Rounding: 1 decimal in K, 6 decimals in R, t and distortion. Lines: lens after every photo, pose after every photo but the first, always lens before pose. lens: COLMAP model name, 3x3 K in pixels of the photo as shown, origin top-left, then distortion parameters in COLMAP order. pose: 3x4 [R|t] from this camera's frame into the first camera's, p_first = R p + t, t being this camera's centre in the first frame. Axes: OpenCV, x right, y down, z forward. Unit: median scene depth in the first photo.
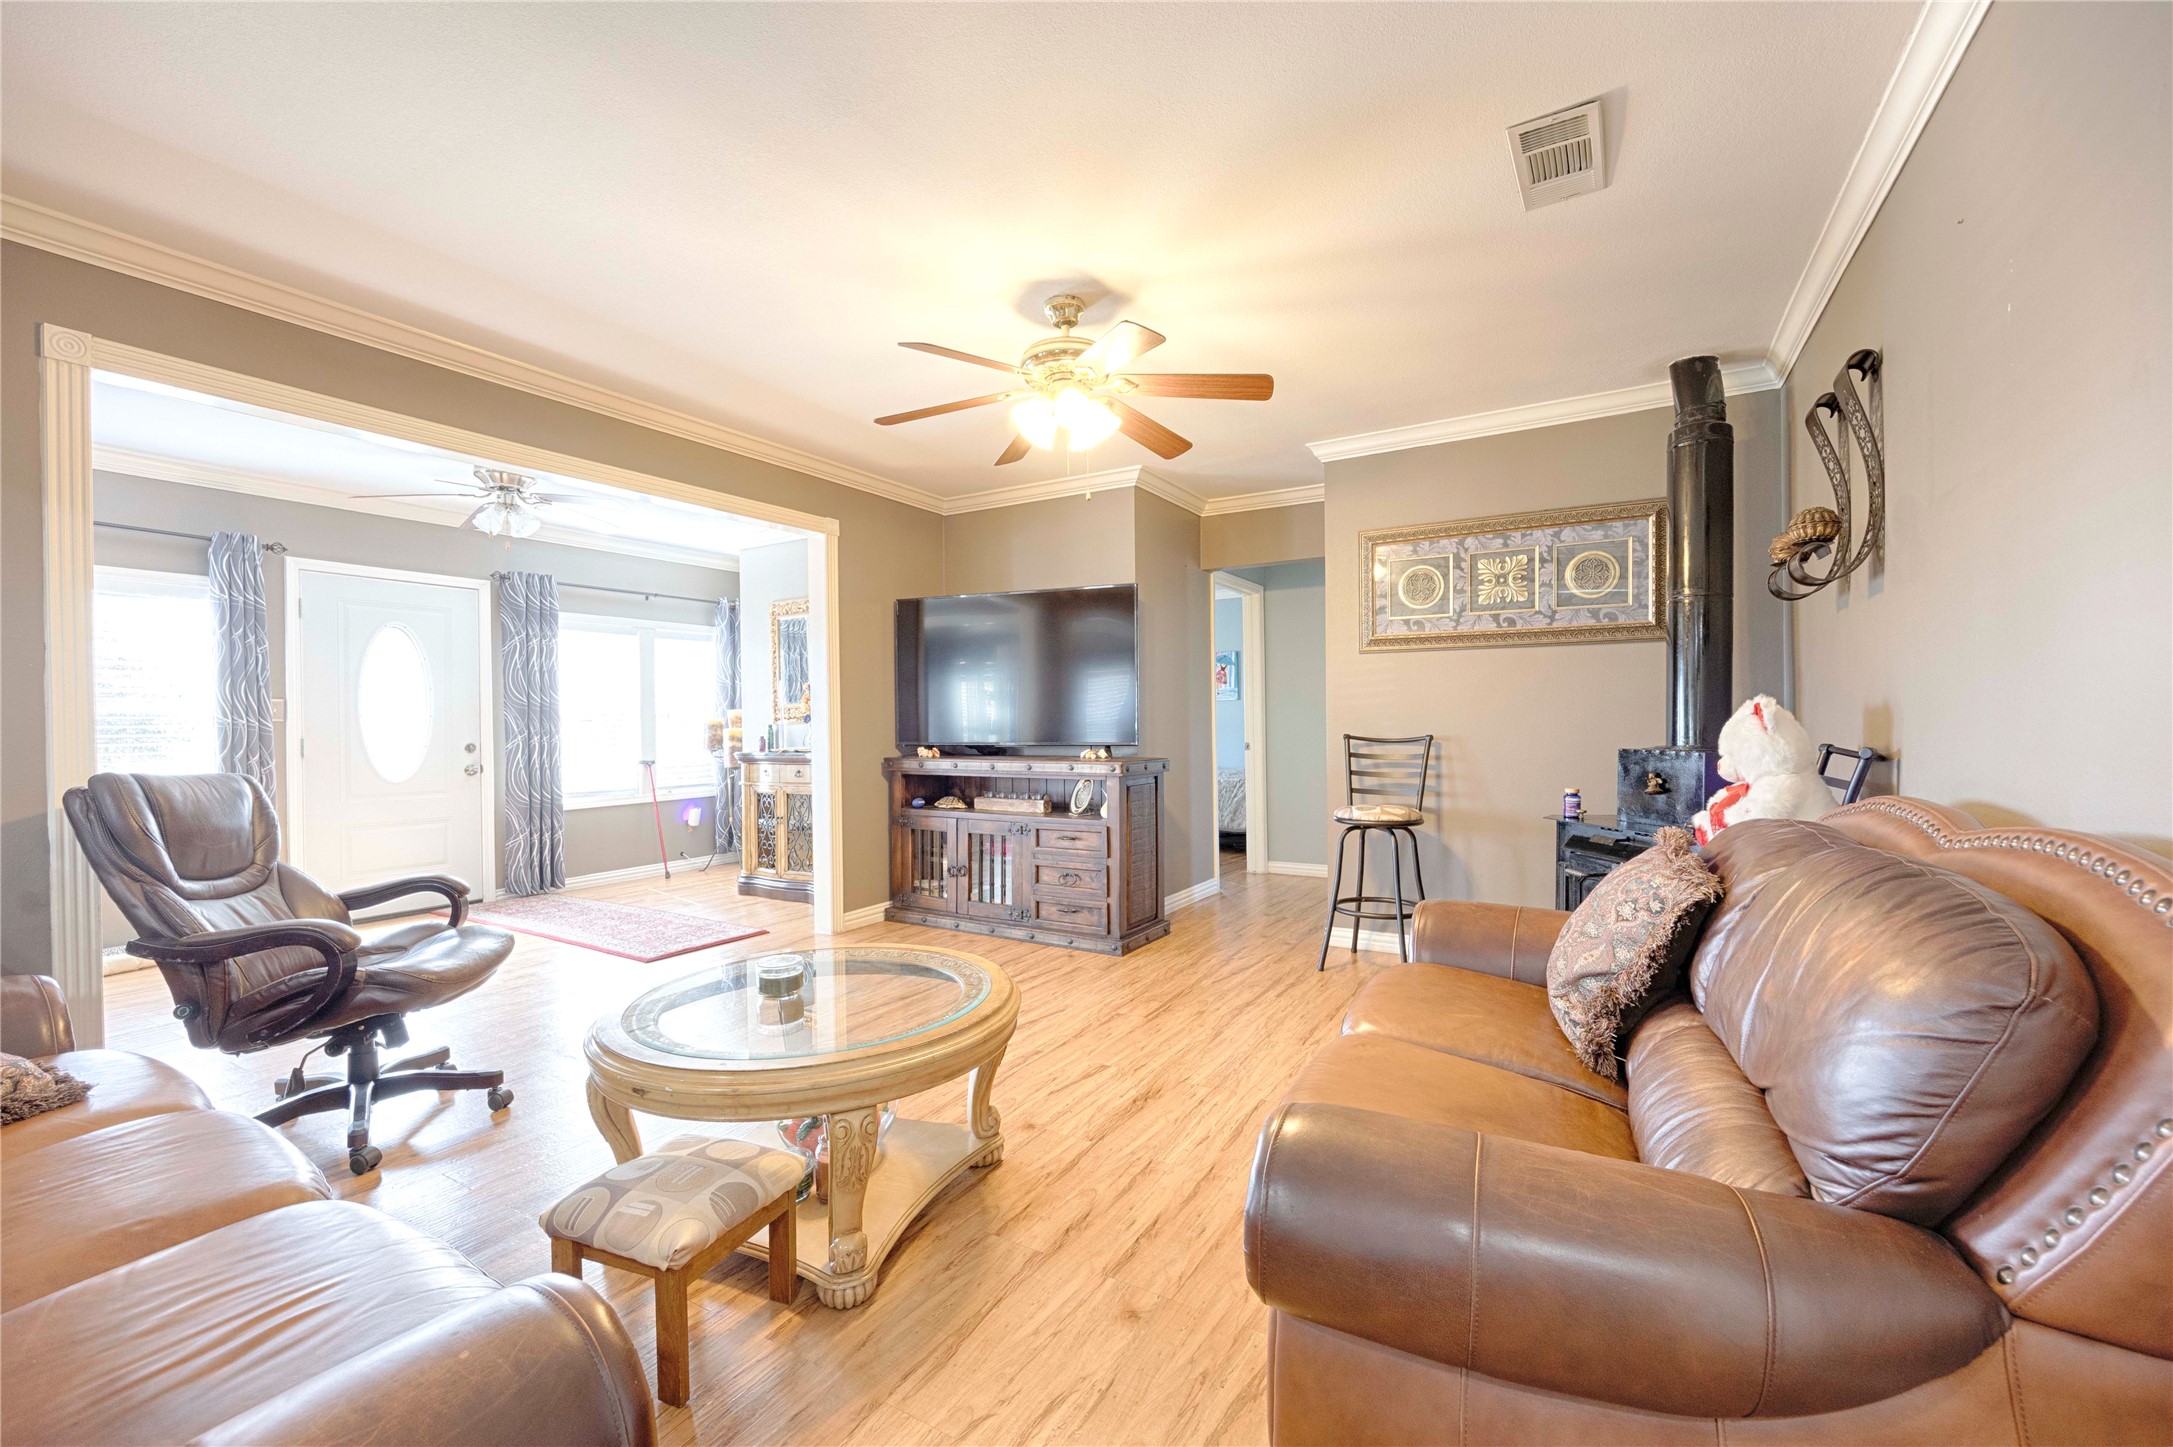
lens RADIAL K [[859.7, 0, 1086.2], [0, 859.7, 726.7], [0, 0, 1]] dist [-0.001970, -0.000018]
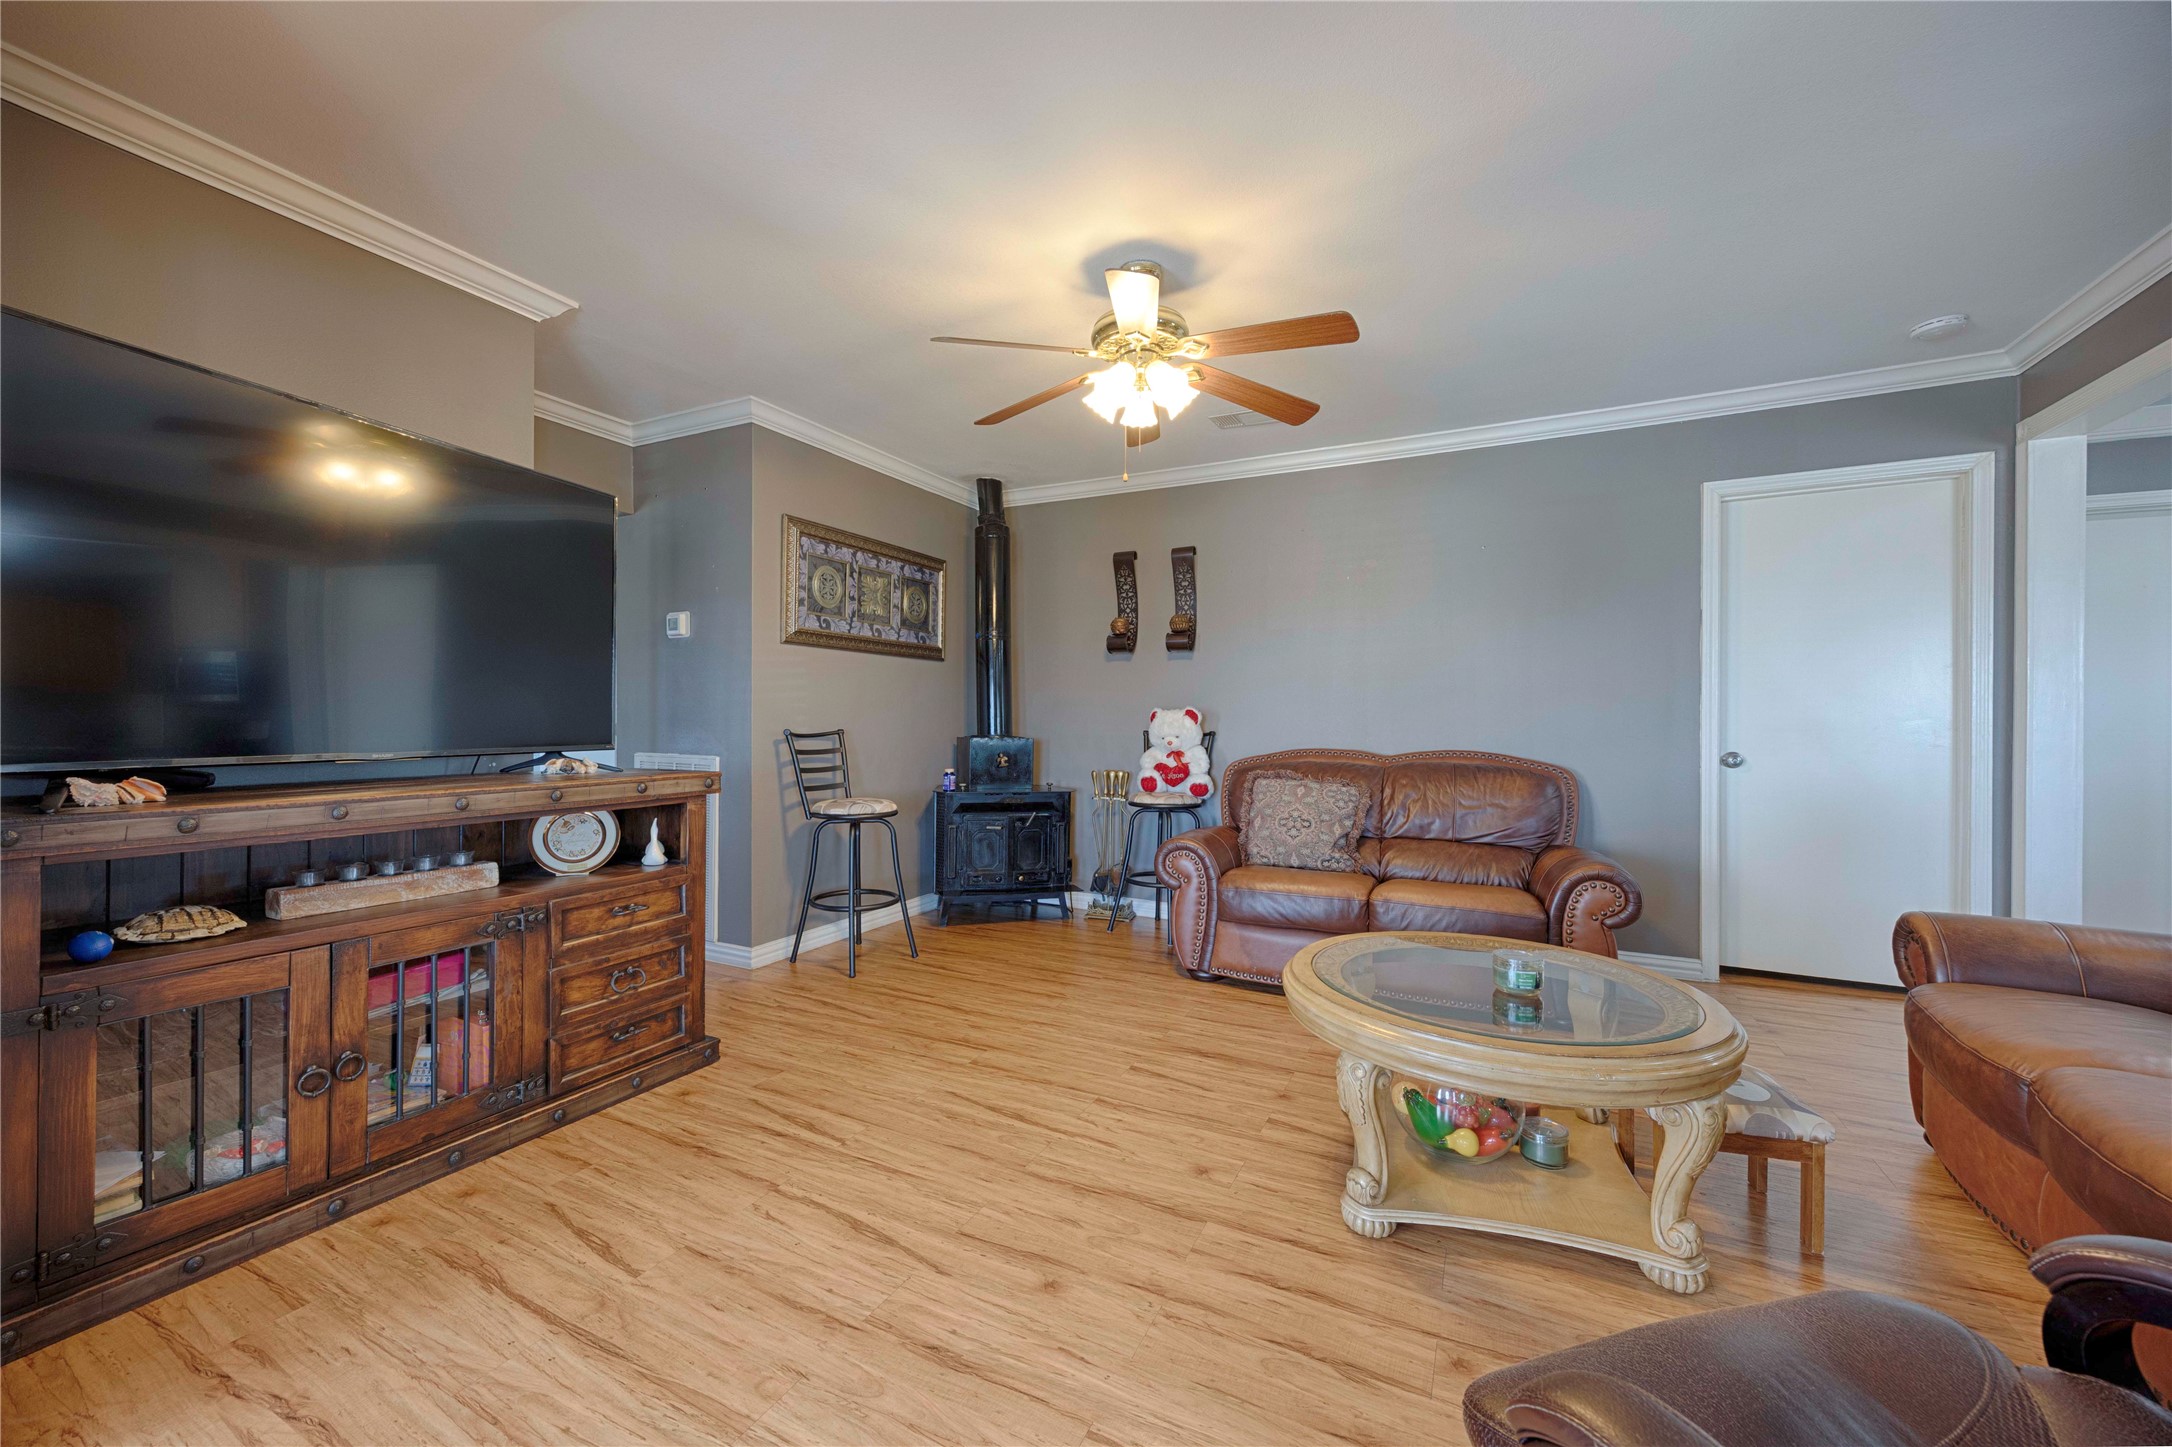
lens RADIAL K [[859.3, 0, 1039.1], [0, 859.3, 723.4], [0, 0, 1]] dist [-0.001970, -0.000018]
pose [[-0.041862, 0.002530, 0.999120, -0.702642], [-0.001375, 0.999996, -0.002590, 0.004421], [-0.999122, -0.001482, -0.041858, 0.849169]]
